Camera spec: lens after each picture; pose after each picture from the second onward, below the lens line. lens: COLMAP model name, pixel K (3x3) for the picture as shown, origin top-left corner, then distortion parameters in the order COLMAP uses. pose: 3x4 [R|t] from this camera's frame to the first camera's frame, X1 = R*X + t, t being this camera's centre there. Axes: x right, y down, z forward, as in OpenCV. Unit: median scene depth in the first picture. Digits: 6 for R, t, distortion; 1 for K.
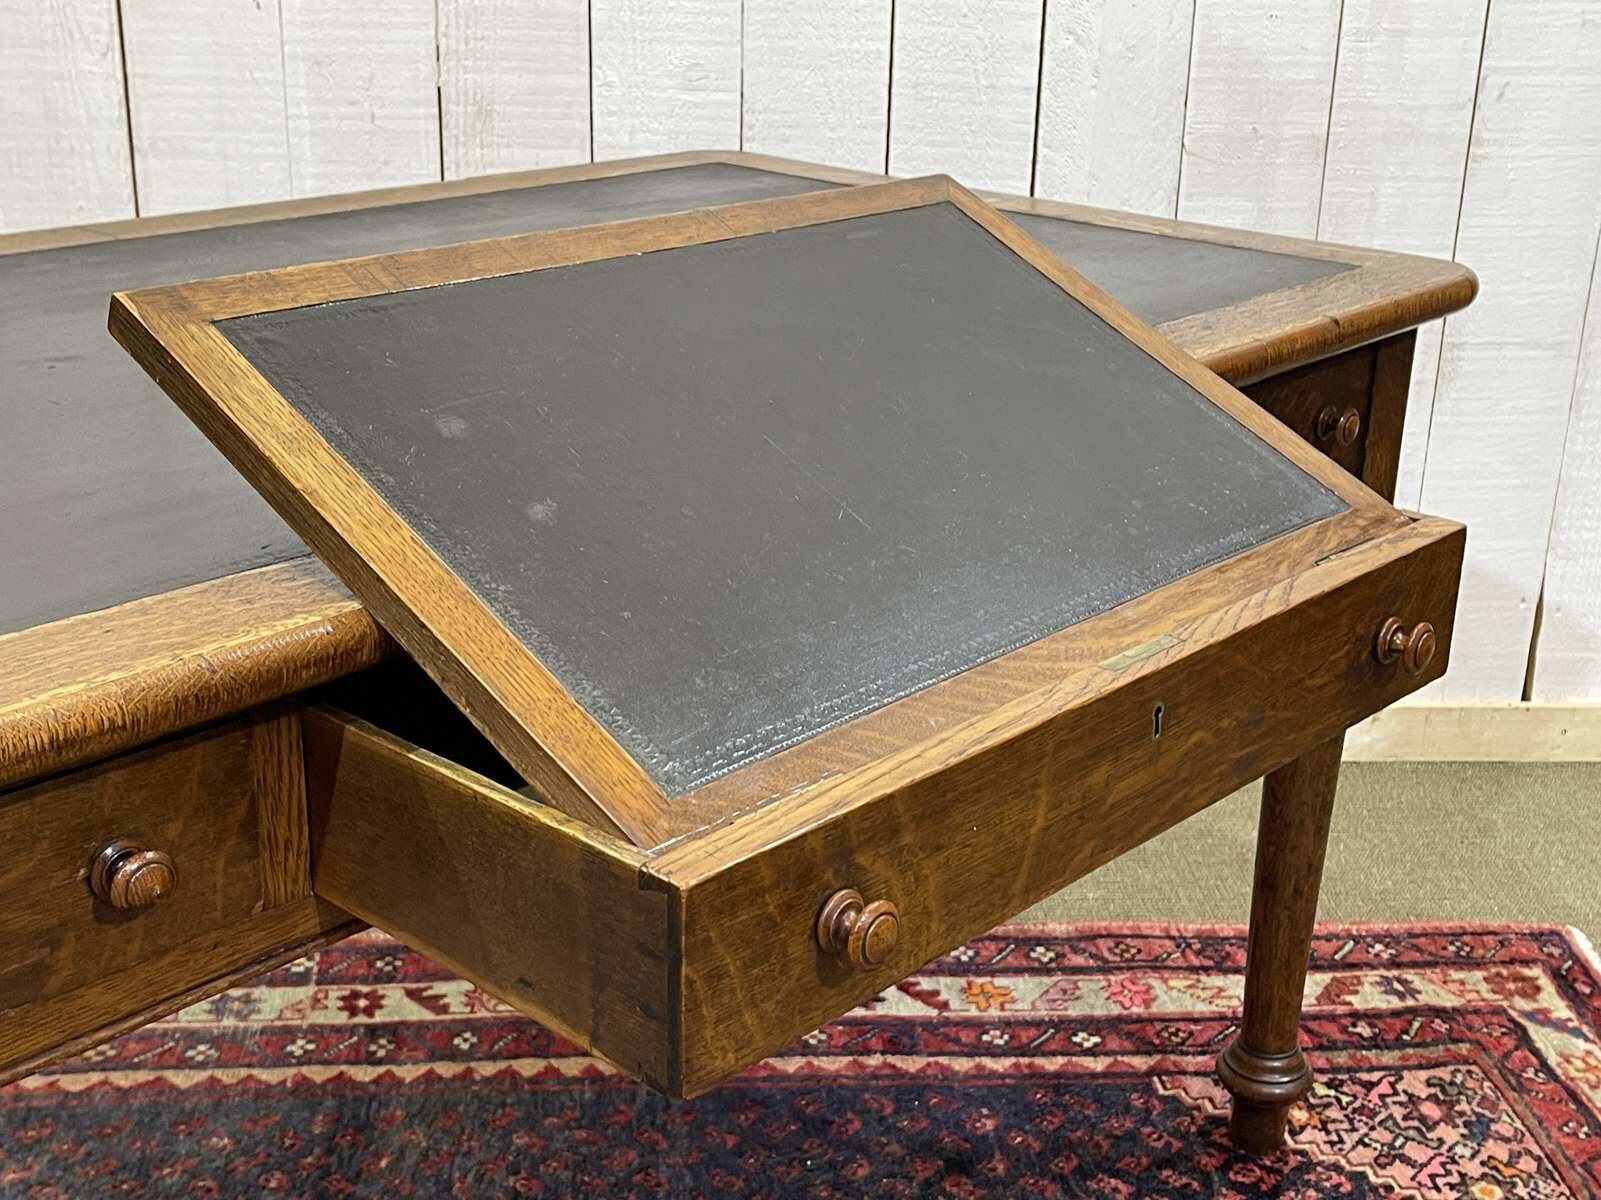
lens RADIAL K [[2037.1, 0, 824.8], [0, 2037.1, 621.2], [0, 0, 1]] dist [0.033854, 0.000000]
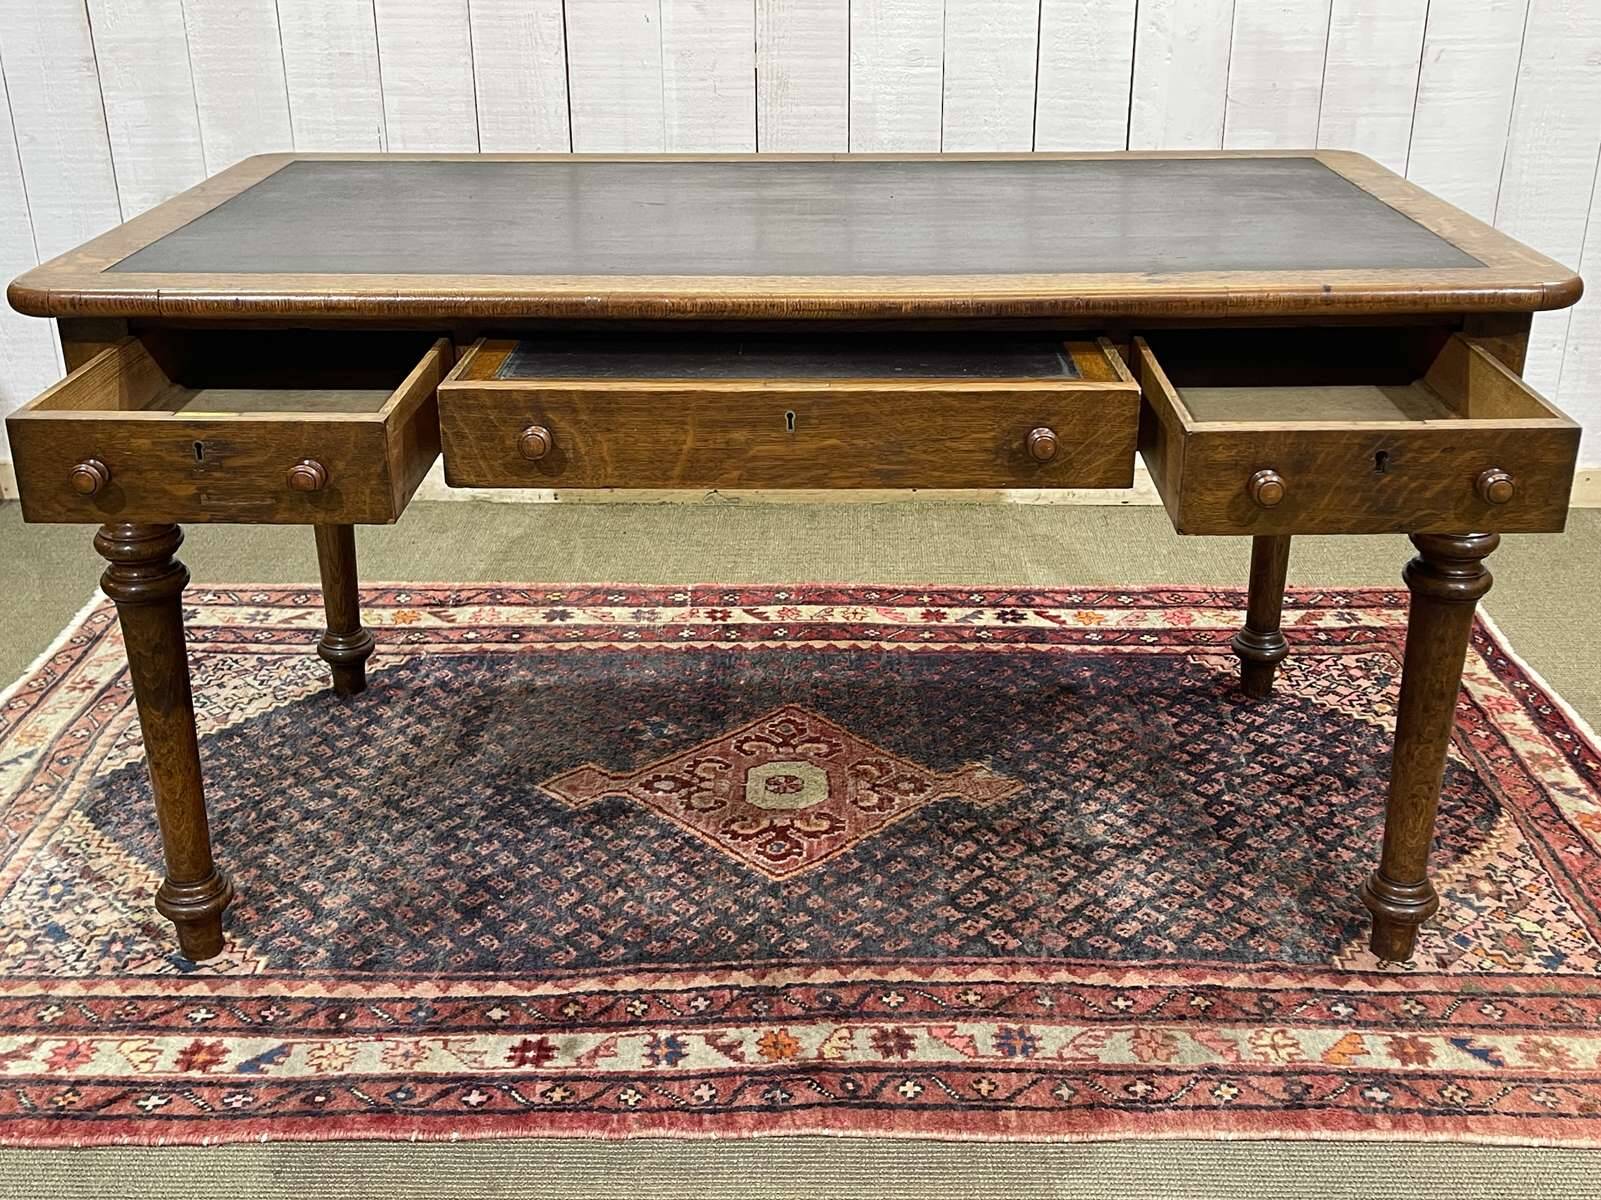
lens RADIAL K [[1742.3, 0, 816.3], [0, 1742.3, 613.8], [0, 0, 1]] dist [0.030488, 0.000000]
pose [[0.995364, 0.006748, -0.095944, -0.006081], [-0.002835, 0.999161, 0.040862, 0.129722], [0.096139, -0.040401, 0.994548, -0.447438]]
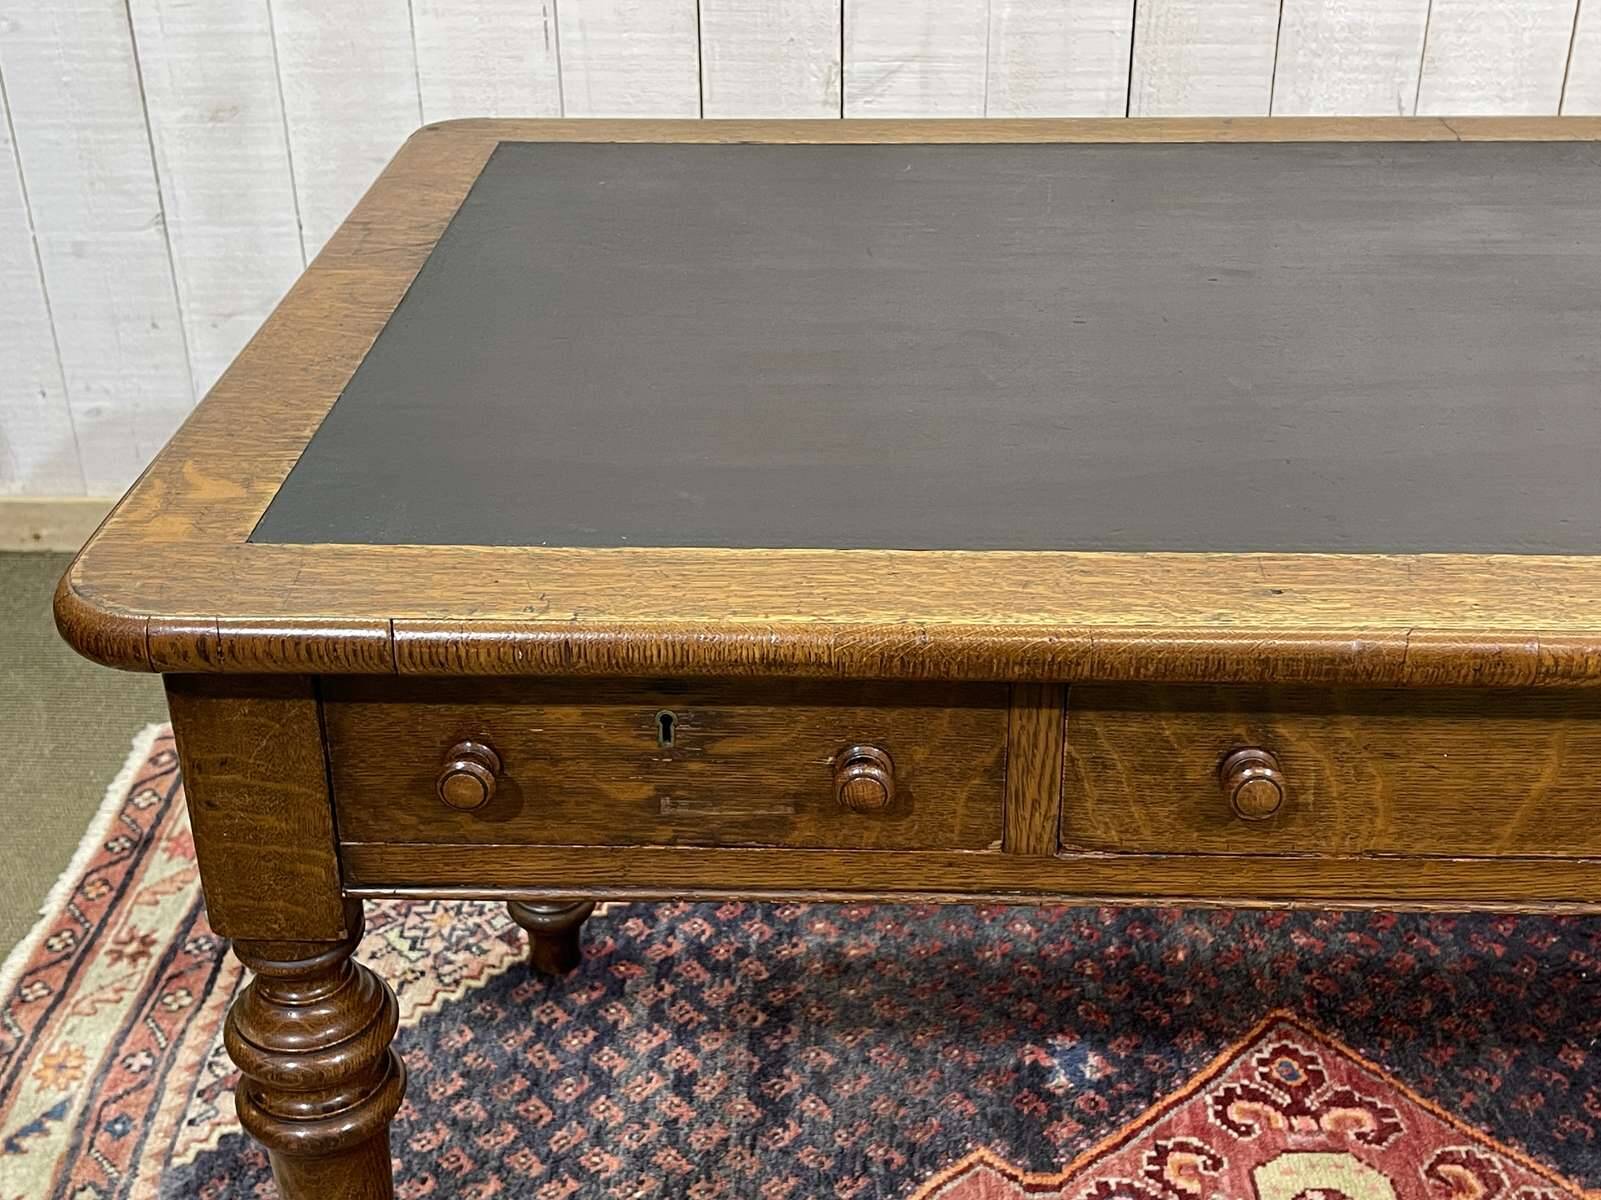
lens RADIAL K [[1944.3, 0, 798.8], [0, 1944.3, 601.9], [0, 0, 1]] dist [0.032977, 0.000000]
pose [[0.992359, 0.021146, -0.121557, -0.268102], [-0.005383, 0.991685, 0.128575, -0.052331], [0.123265, -0.126938, 0.984222, -0.029889]]
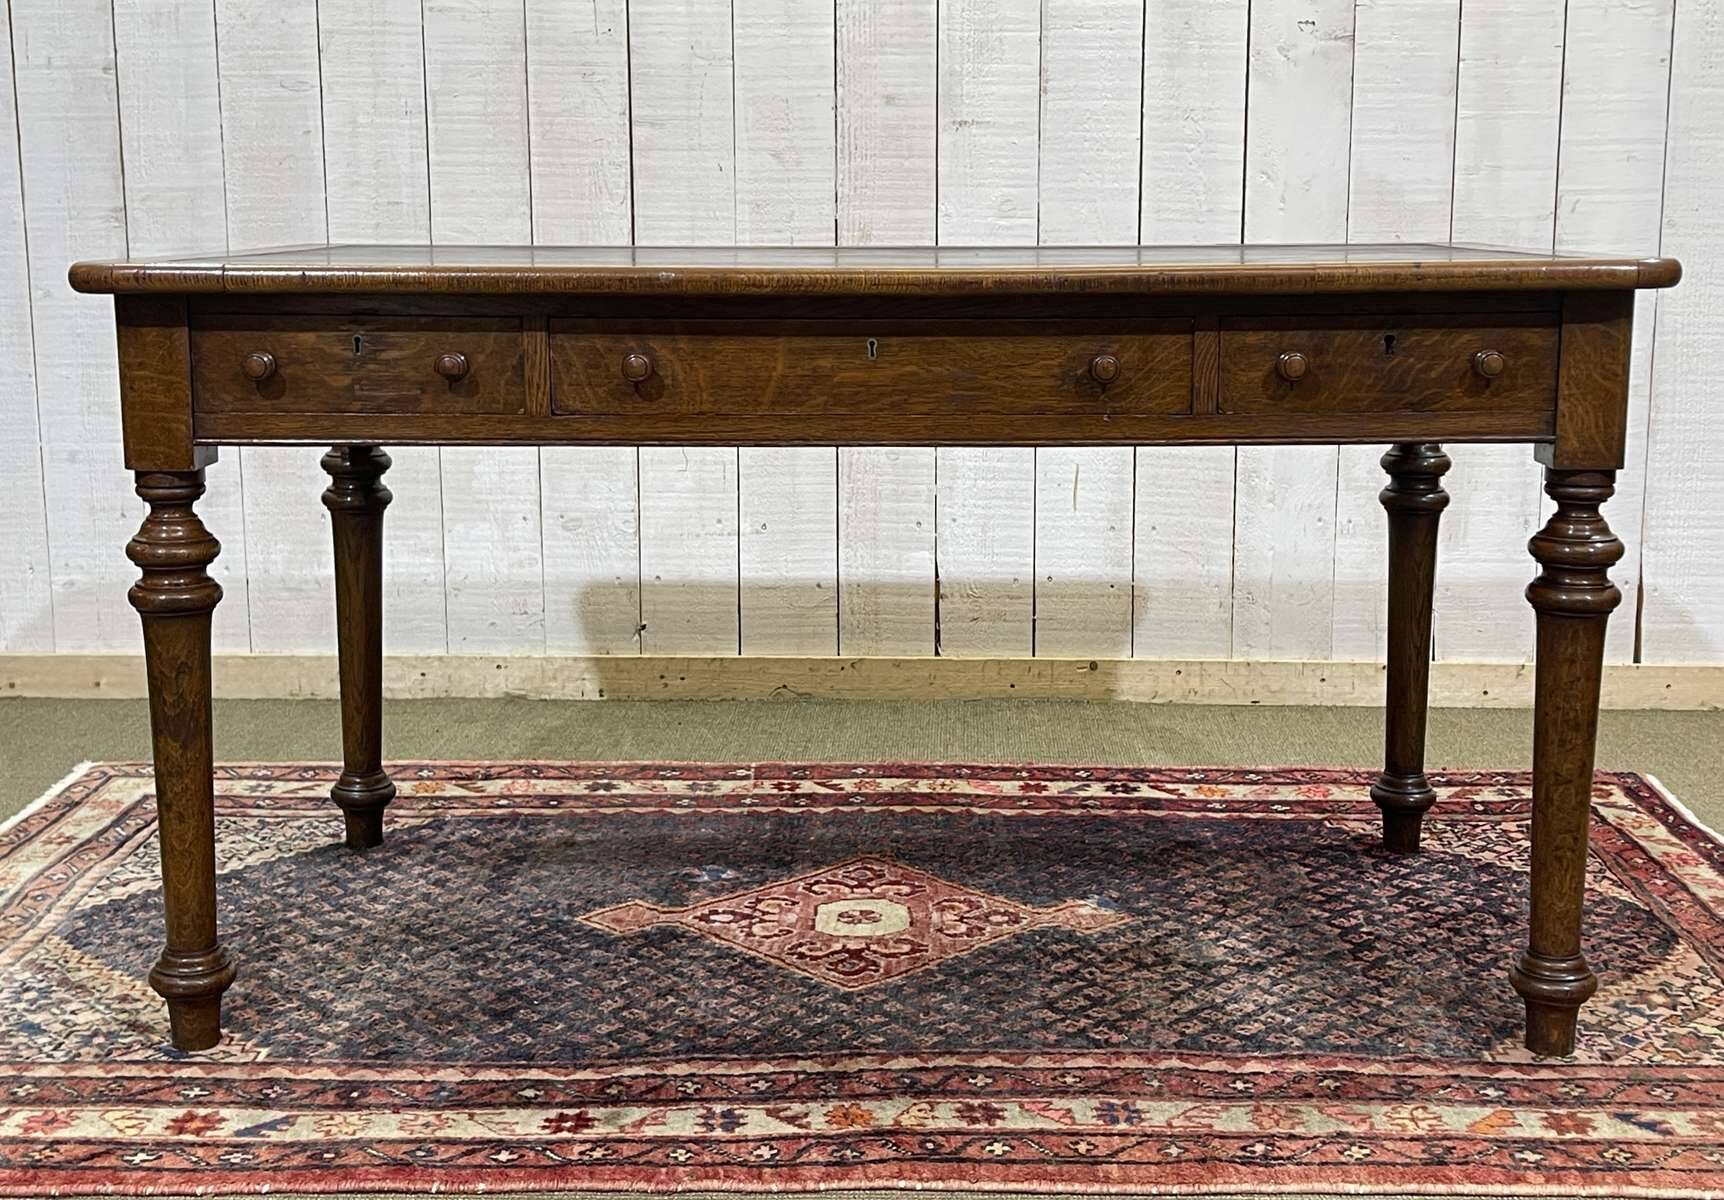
lens RADIAL K [[2181.0, 0, 894.7], [0, 2181.0, 592.6], [0, 0, 1]] dist [0.023880, 0.000000]
pose [[0.994831, -0.011560, -0.100884, 0.013903], [-0.007693, 0.982064, -0.188393, 0.355165], [0.101252, 0.188196, 0.976898, -0.581157]]
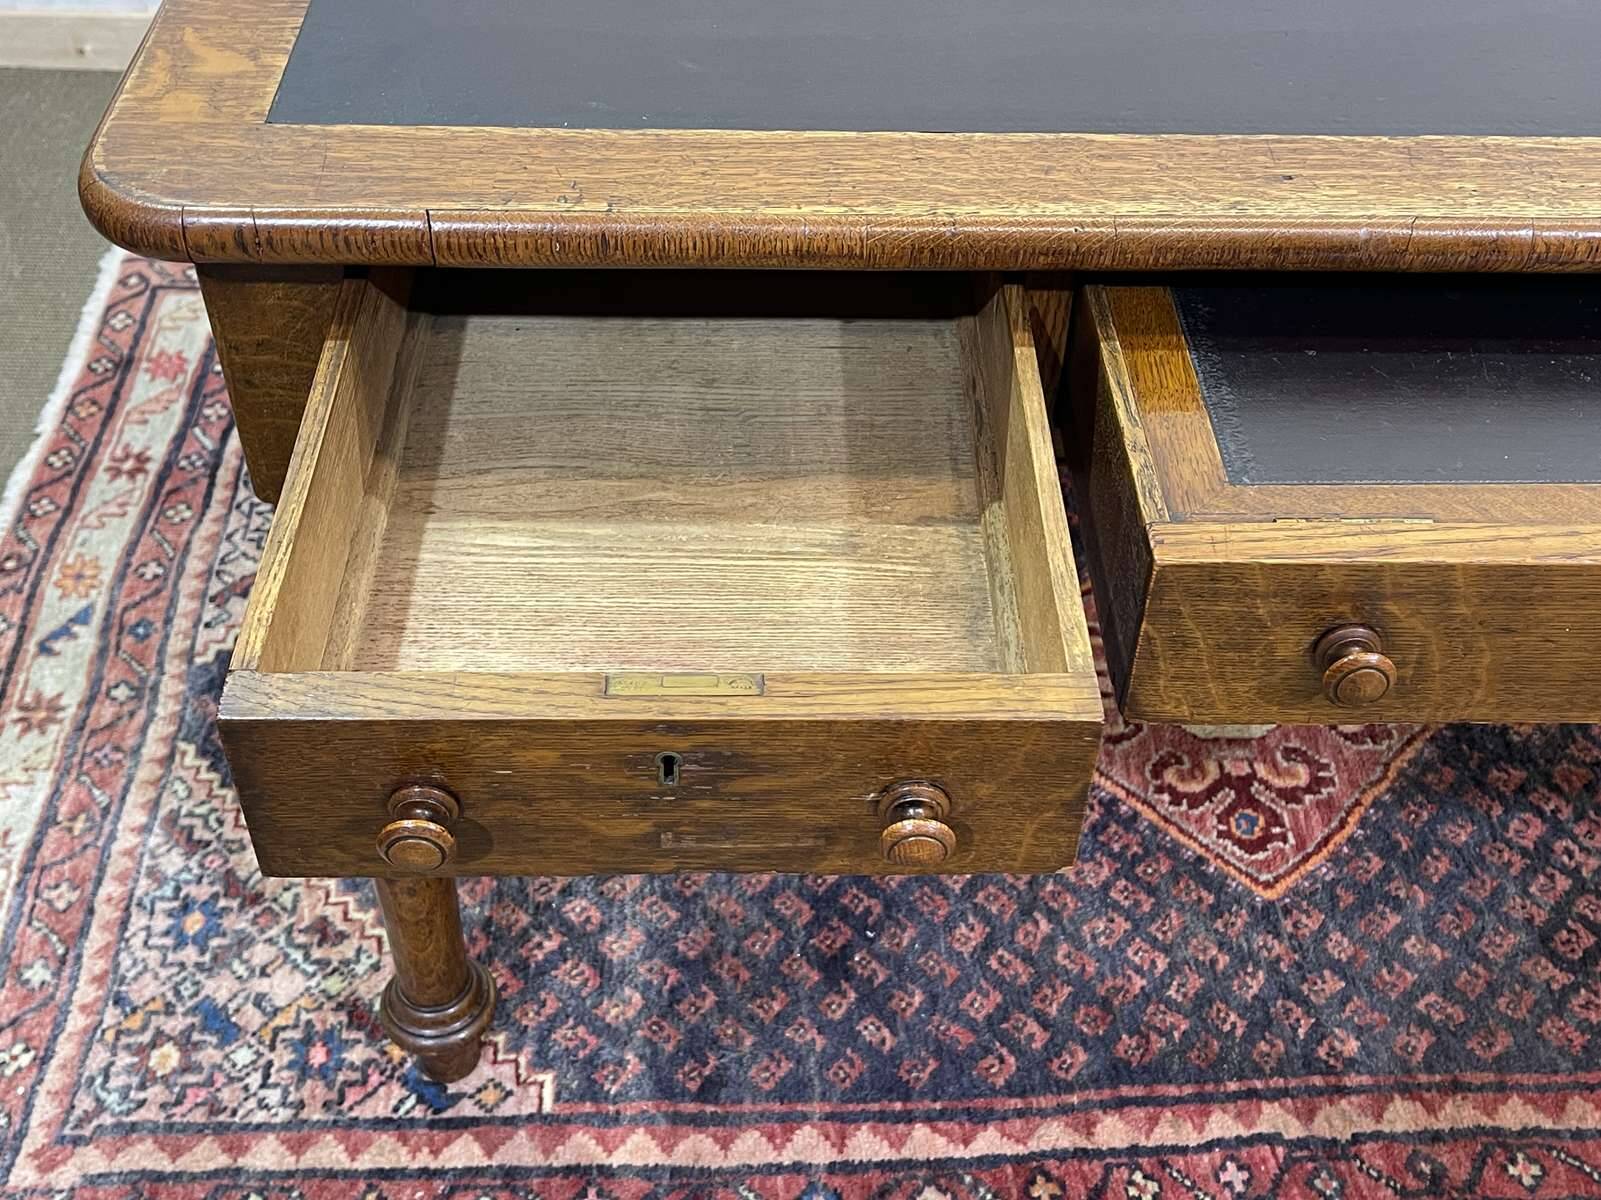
lens RADIAL K [[1742.3, 0, 802.5], [0, 1742.3, 592.8], [0, 0, 1]] dist [0.030488, 0.000000]
pose [[0.998336, 0.036340, -0.044774, -0.306415], [-0.015540, 0.917265, 0.397973, -0.070926], [0.055532, -0.396615, 0.916304, -0.003118]]
